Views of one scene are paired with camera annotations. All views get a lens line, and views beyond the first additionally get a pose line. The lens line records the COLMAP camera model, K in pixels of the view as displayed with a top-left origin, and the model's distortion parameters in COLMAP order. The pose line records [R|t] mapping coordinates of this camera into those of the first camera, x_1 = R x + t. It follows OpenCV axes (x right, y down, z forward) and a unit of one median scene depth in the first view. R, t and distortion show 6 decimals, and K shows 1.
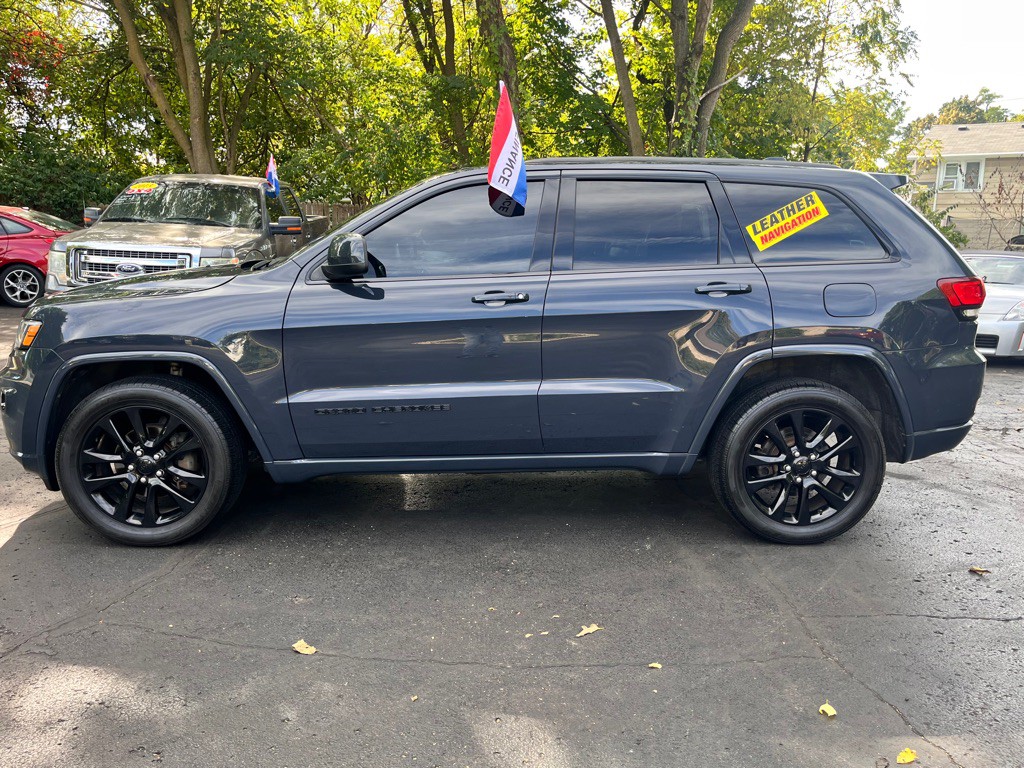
lens RADIAL K [[789.0, 0, 513.6], [0, 789.0, 382.7], [0, 0, 1]] dist [0.072171, -0.095301]
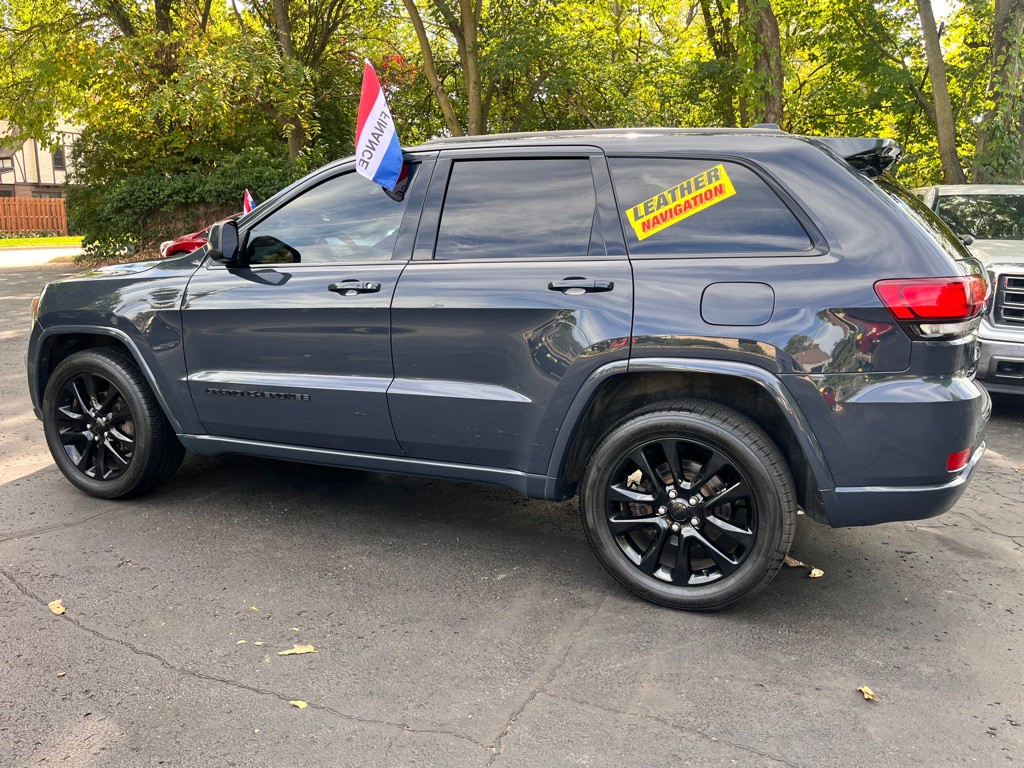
lens RADIAL K [[789.0, 0, 515.0], [0, 789.0, 375.6], [0, 0, 1]] dist [0.072171, -0.095301]
pose [[0.904422, 0.075479, -0.419910, 0.545312], [-0.077355, 0.996924, 0.012586, -0.027432], [0.419568, 0.021099, 0.907479, 0.213292]]
